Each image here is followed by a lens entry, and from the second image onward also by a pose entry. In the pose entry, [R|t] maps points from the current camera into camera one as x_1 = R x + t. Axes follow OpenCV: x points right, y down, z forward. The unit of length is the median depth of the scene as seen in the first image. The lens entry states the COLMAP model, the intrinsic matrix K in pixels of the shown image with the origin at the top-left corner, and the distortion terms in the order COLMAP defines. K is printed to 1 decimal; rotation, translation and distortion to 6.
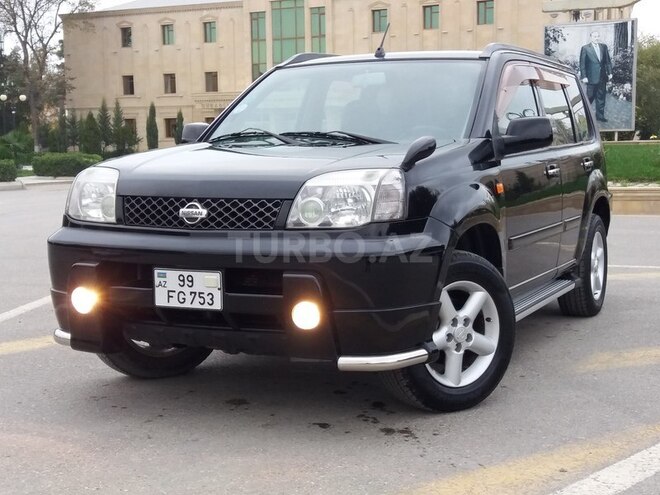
lens RADIAL K [[1088.4, 0, 330.0], [0, 1088.4, 247.5], [0, 0, 1]] dist [0.179704, -0.159509]
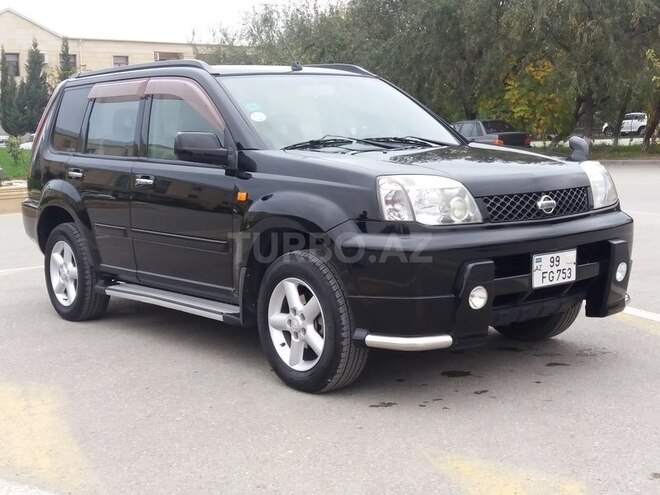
lens RADIAL K [[1065.3, 0, 338.8], [0, 1065.3, 246.4], [0, 0, 1]] dist [0.175880, -0.089963]
pose [[0.431604, -0.107320, 0.895656, -1.182375], [0.113706, 0.991451, 0.064005, -0.080590], [-0.894868, 0.074217, 0.440117, 0.647175]]
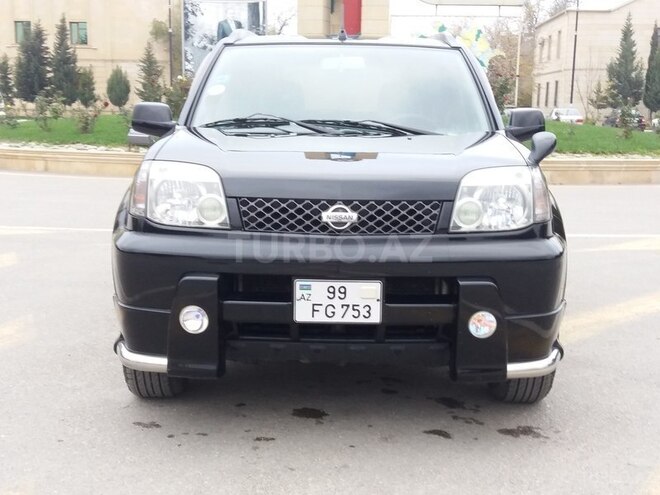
lens RADIAL K [[1002.2, 0, 330.0], [0, 1002.2, 247.5], [0, 0, 1]] dist [0.181526, -0.123650]
pose [[0.907439, -0.038388, 0.418426, -0.447819], [0.019214, 0.998567, 0.049943, -0.044736], [-0.419743, -0.037280, 0.906877, 0.235194]]
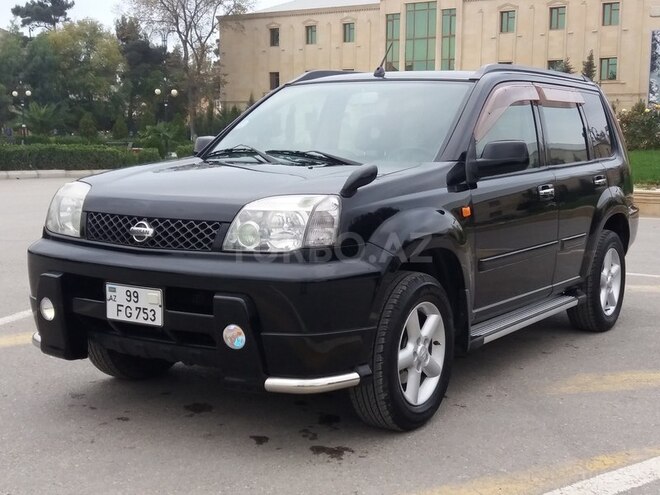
lens RADIAL K [[1002.2, 0, 330.0], [0, 1002.2, 247.5], [0, 0, 1]] dist [0.181526, -0.123650]
pose [[0.990498, 0.034868, -0.133033, 0.169709], [-0.032519, 0.999275, 0.019785, -0.038578], [0.133626, -0.015271, 0.990914, 0.063131]]
